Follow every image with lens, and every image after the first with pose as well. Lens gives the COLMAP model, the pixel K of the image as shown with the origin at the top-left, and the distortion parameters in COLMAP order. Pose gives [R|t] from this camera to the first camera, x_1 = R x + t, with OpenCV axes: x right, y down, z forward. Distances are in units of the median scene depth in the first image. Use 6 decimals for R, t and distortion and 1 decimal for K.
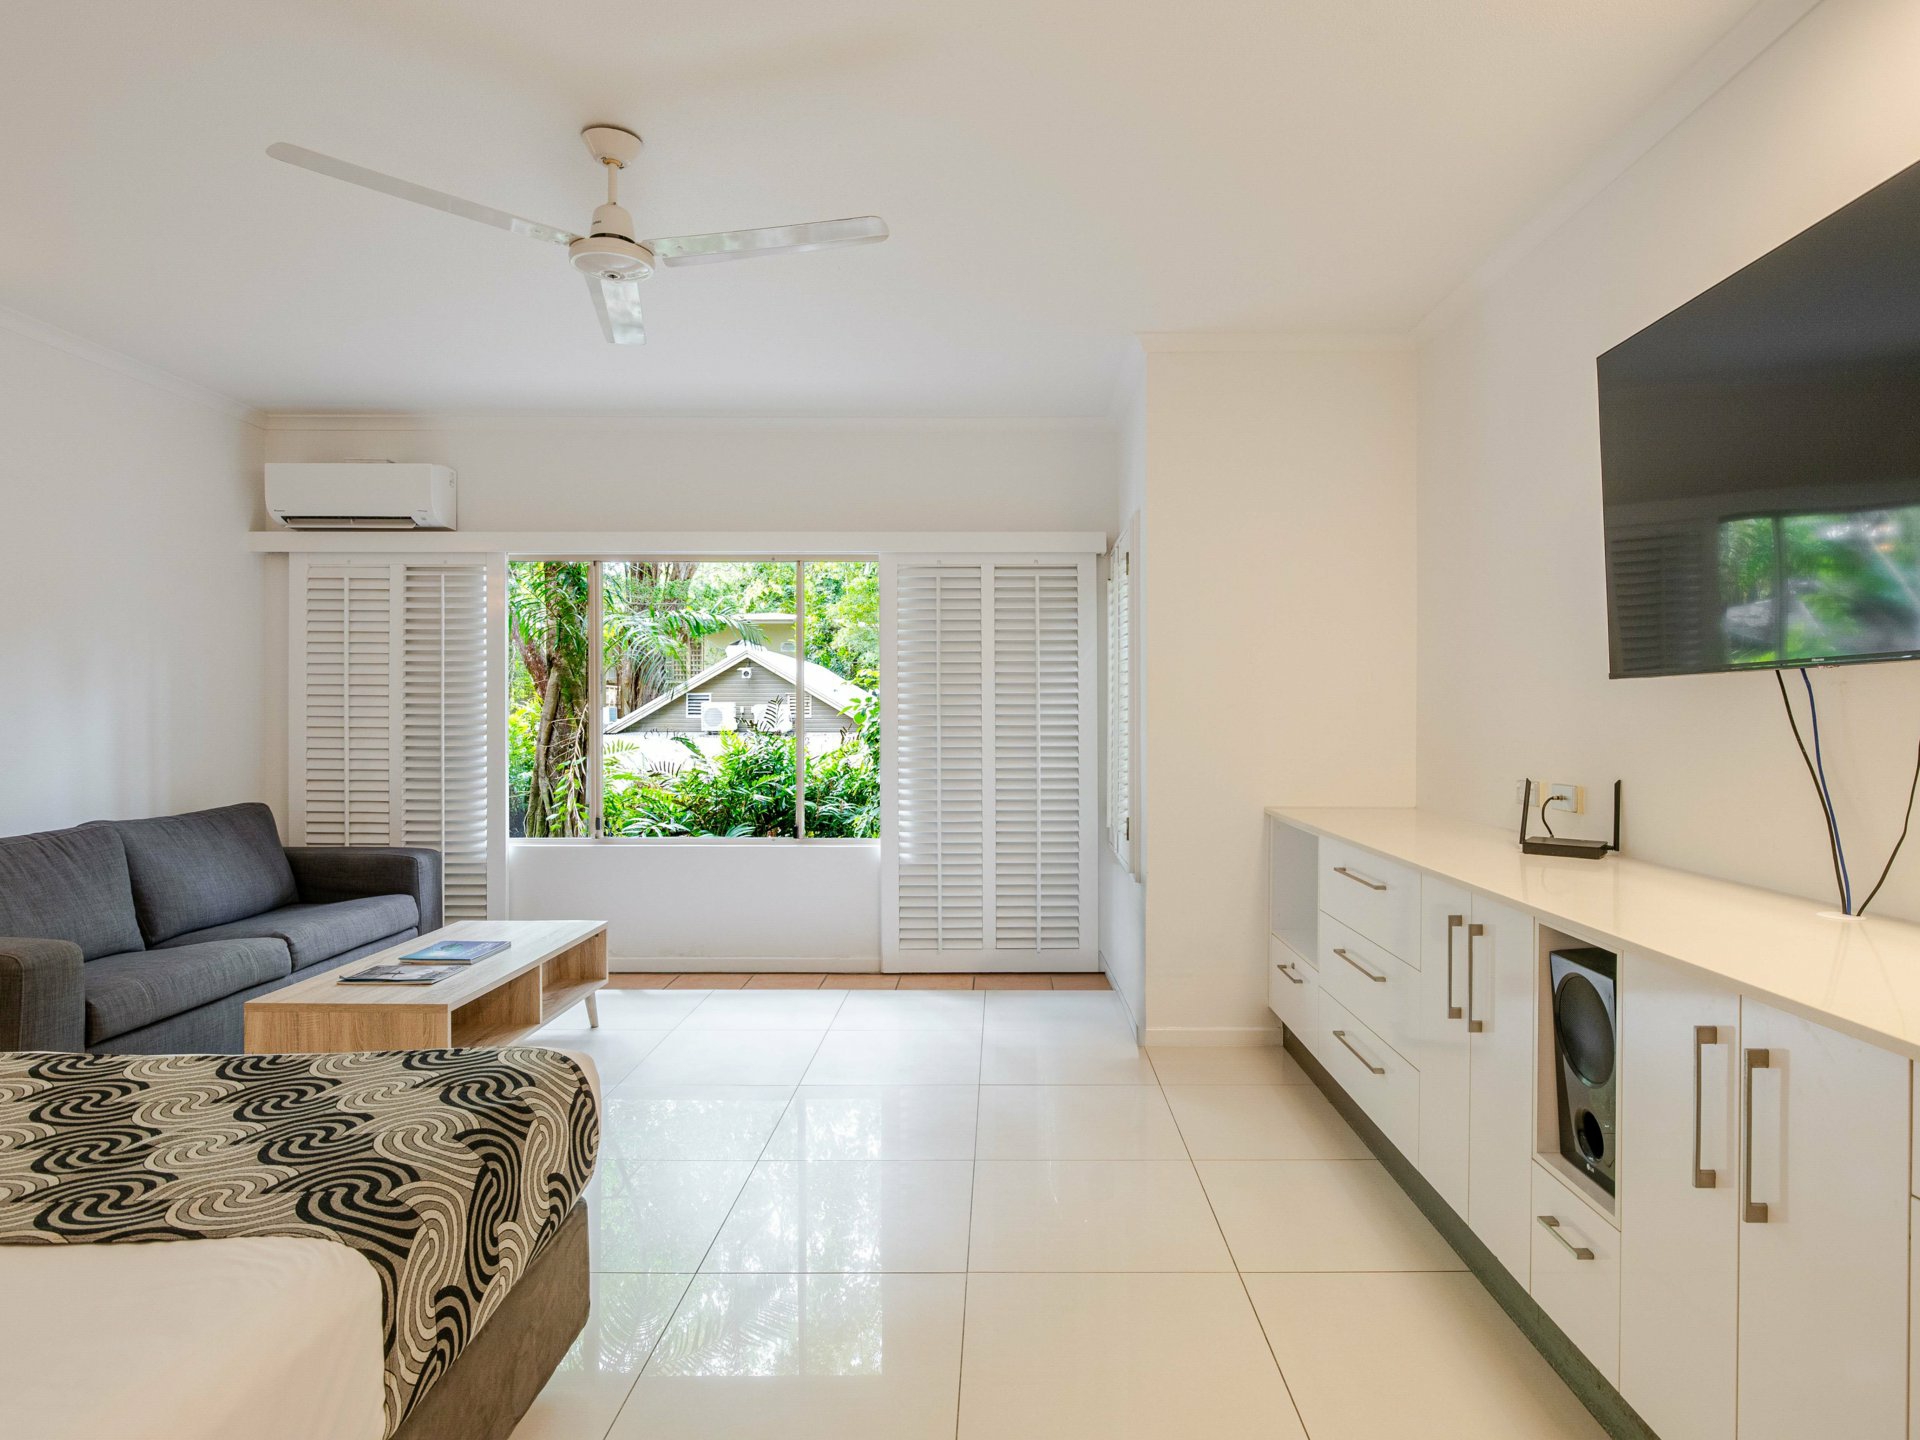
lens RADIAL K [[1127.6, 0, 960.0], [0, 1127.6, 720.0], [0, 0, 1]] dist [-0.000631, -0.000016]
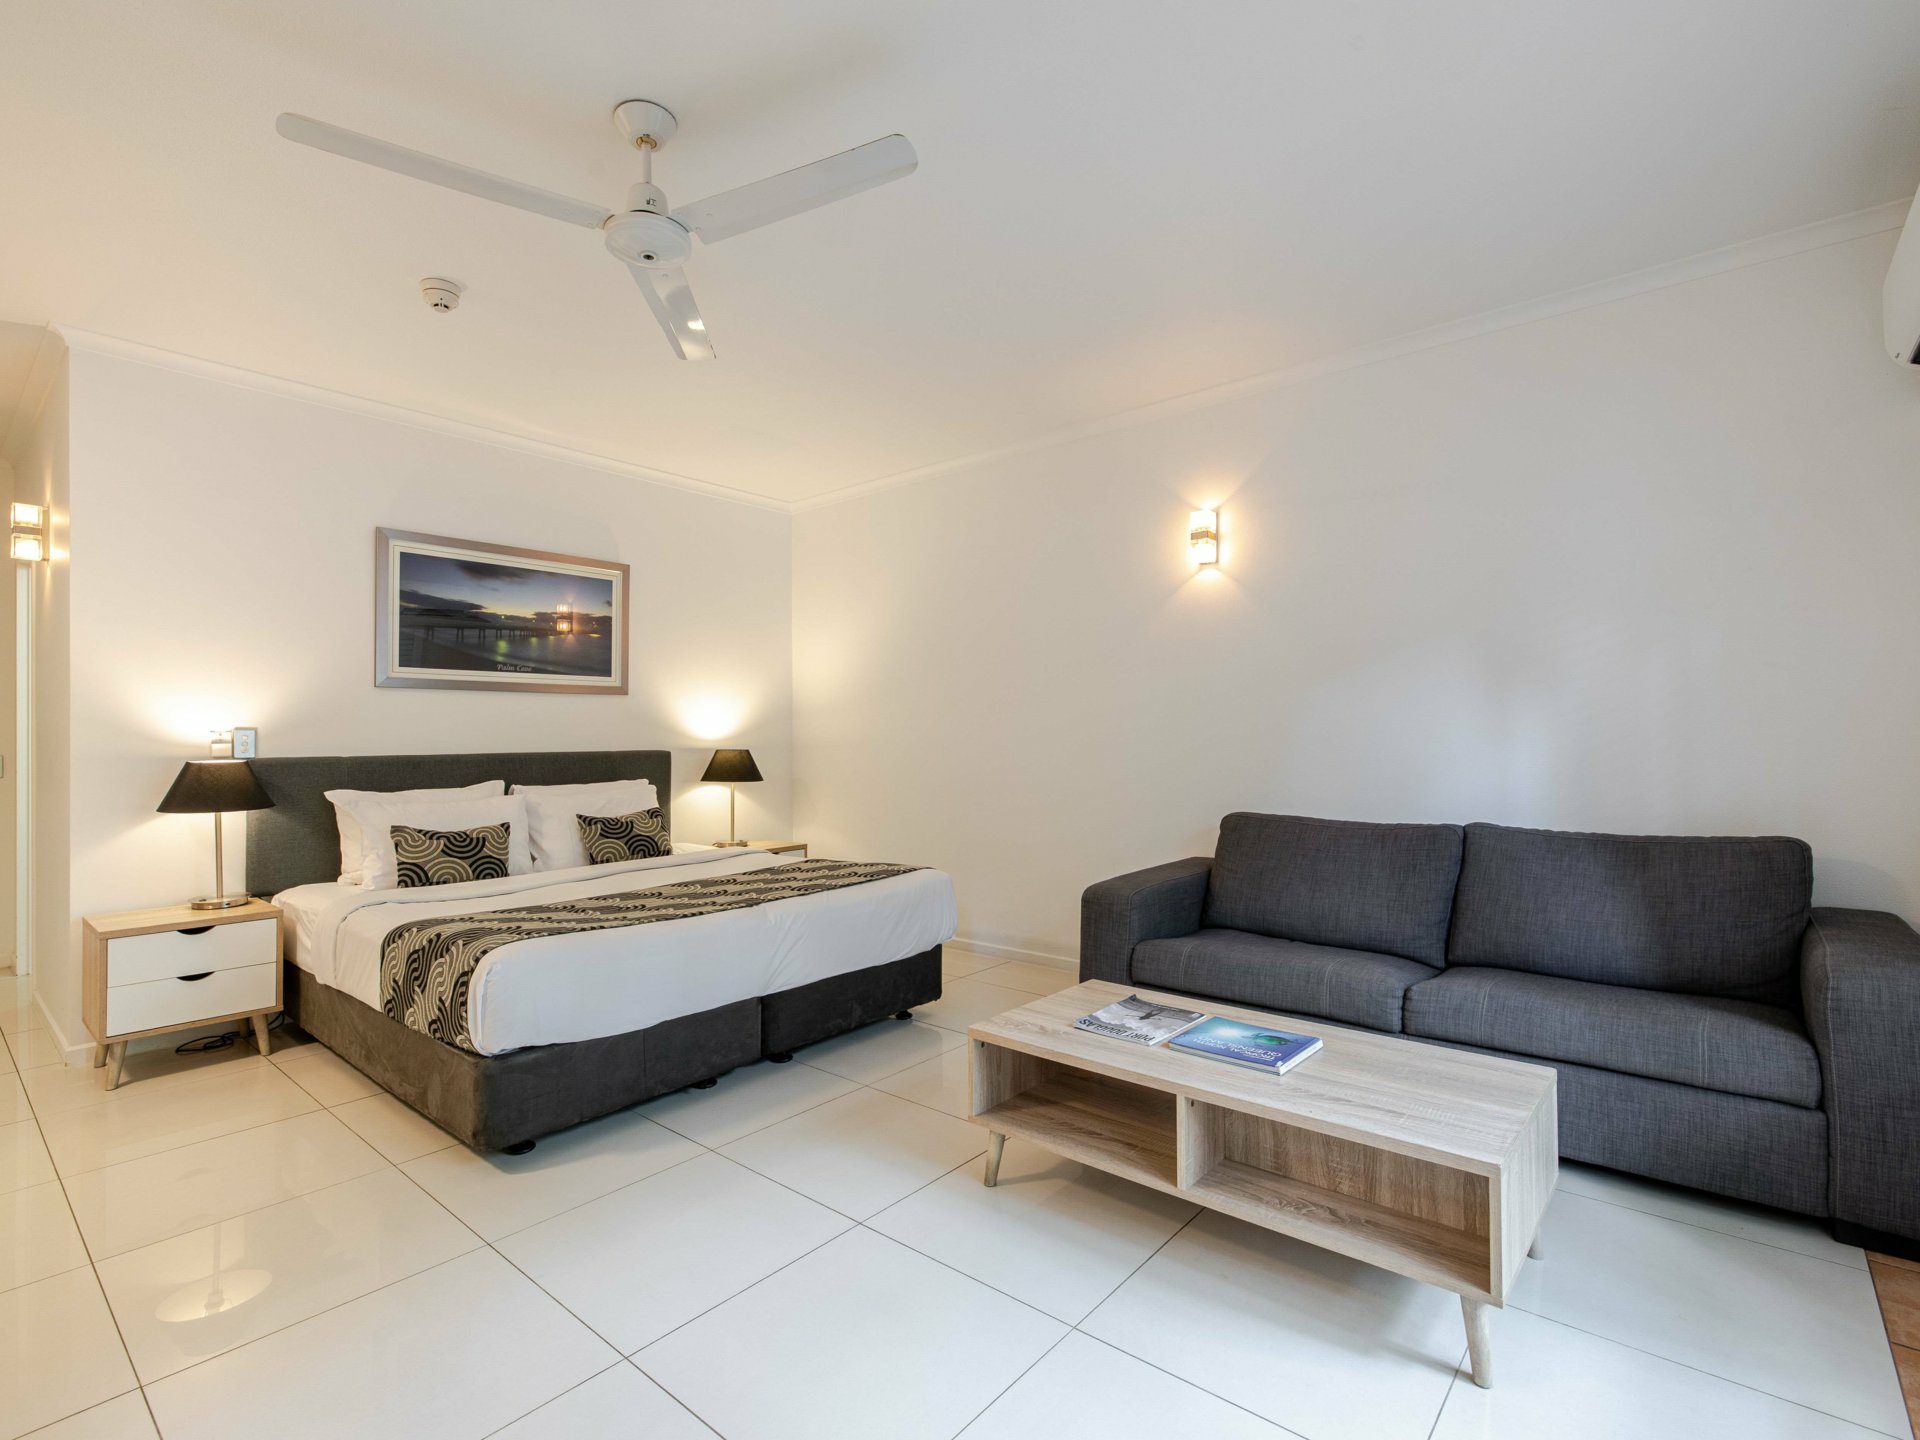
lens RADIAL K [[915.5, 0, 960.0], [0, 915.5, 720.0], [0, 0, 1]] dist [-0.000580, 0.000173]
pose [[-0.619949, -0.004597, -0.784629, 0.094491], [0.003408, 0.999958, -0.008552, 0.009230], [0.784635, -0.007975, -0.619907, 1.080849]]
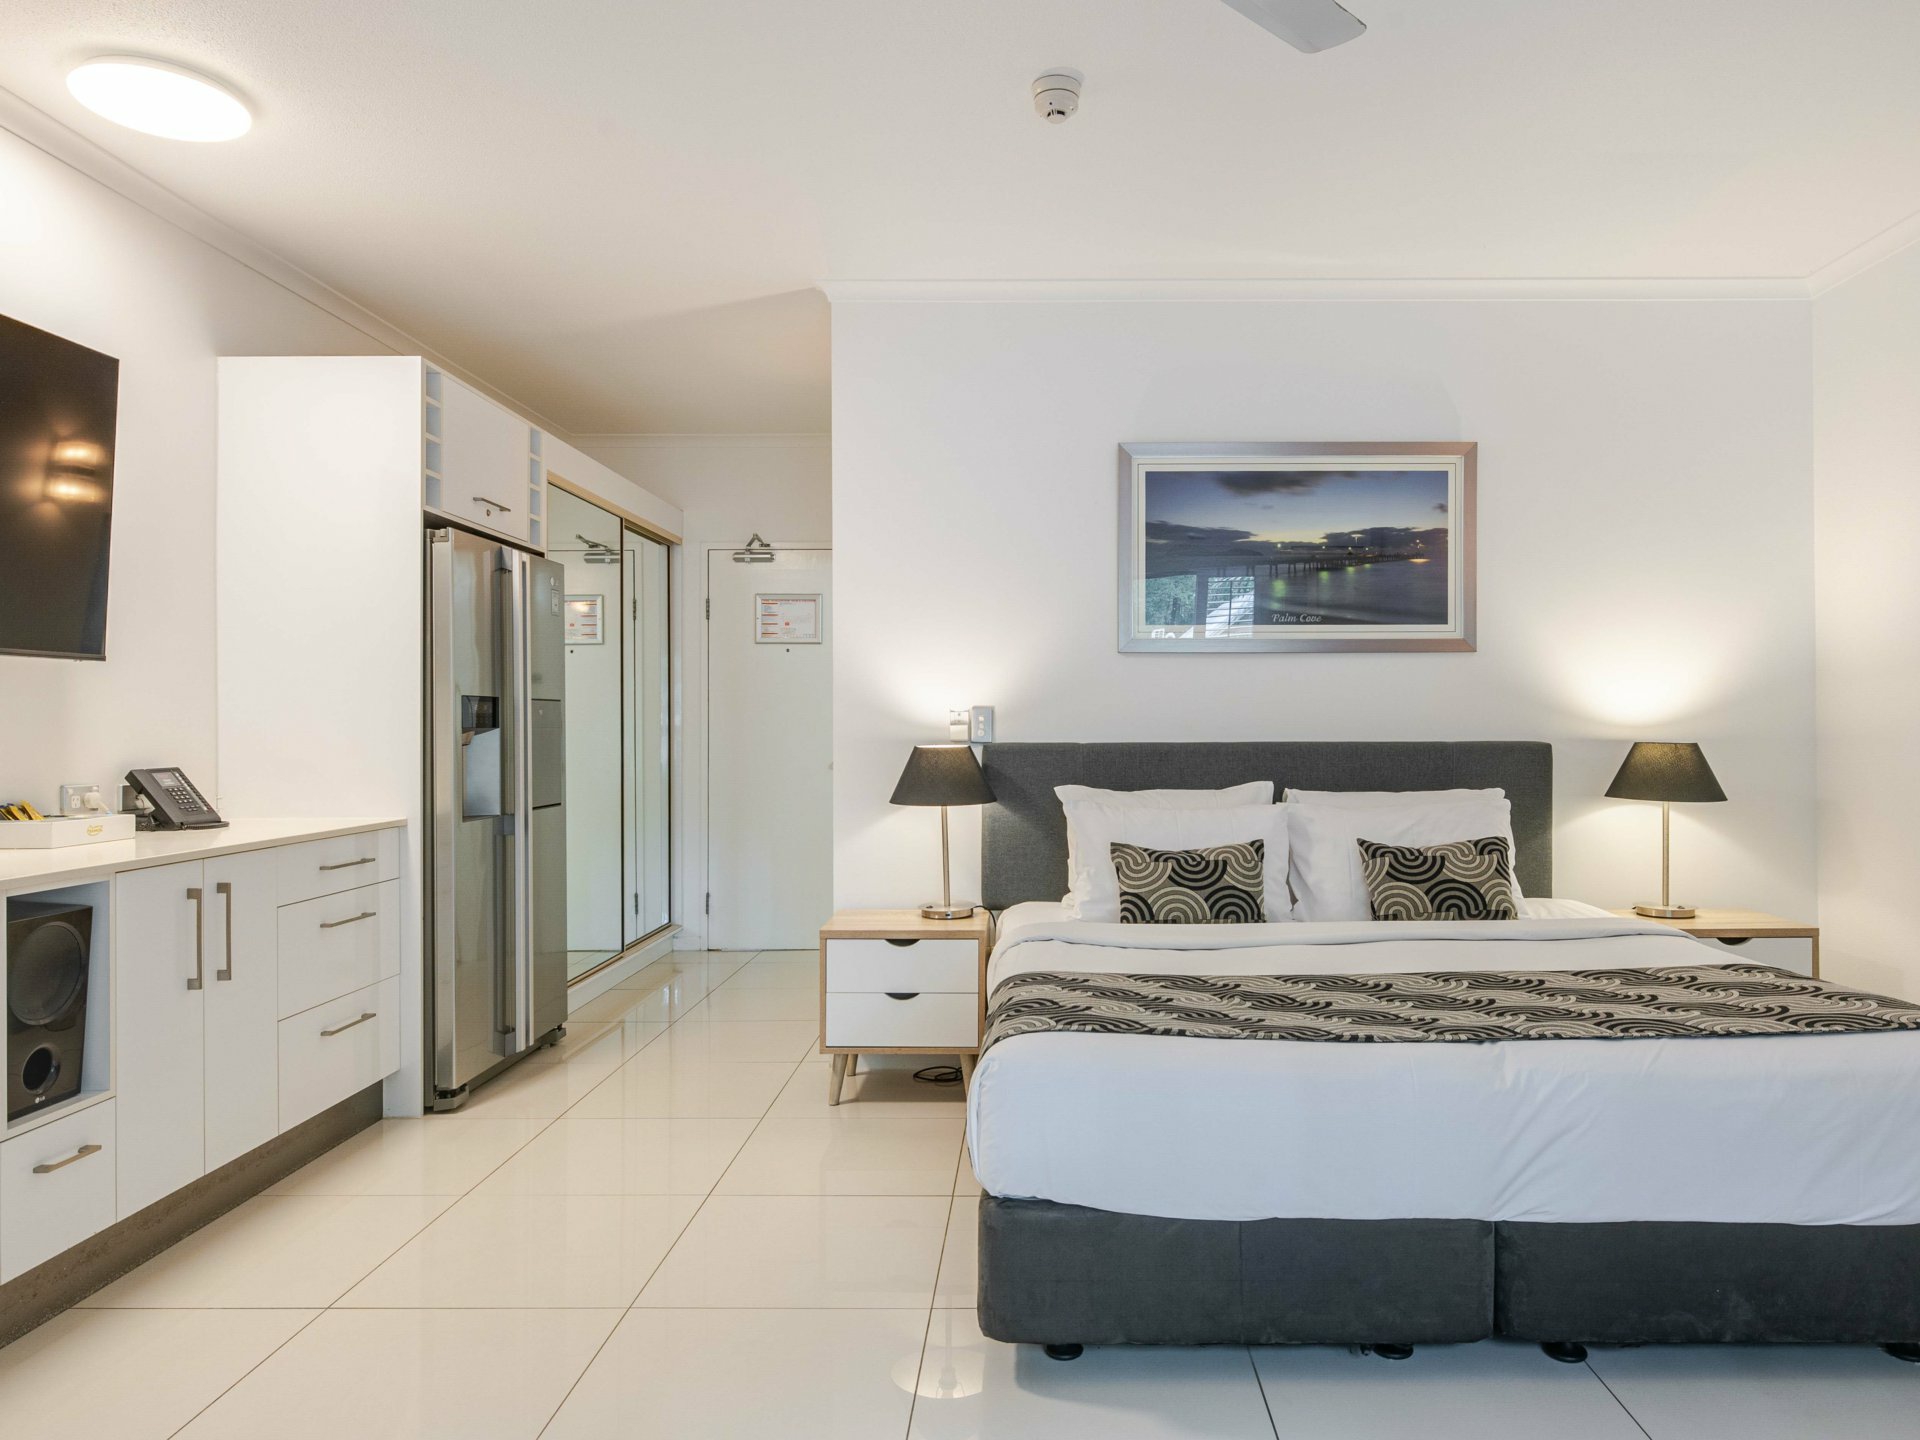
lens RADIAL K [[1279.7, 0, 1021.7], [0, 1279.7, 699.9], [0, 0, 1]] dist [0.001638, 0.000471]
pose [[-0.999663, 0.005952, -0.025283, -0.164824], [0.006172, 0.999944, -0.008602, 0.010417], [0.025231, -0.008755, -0.999643, 1.031344]]
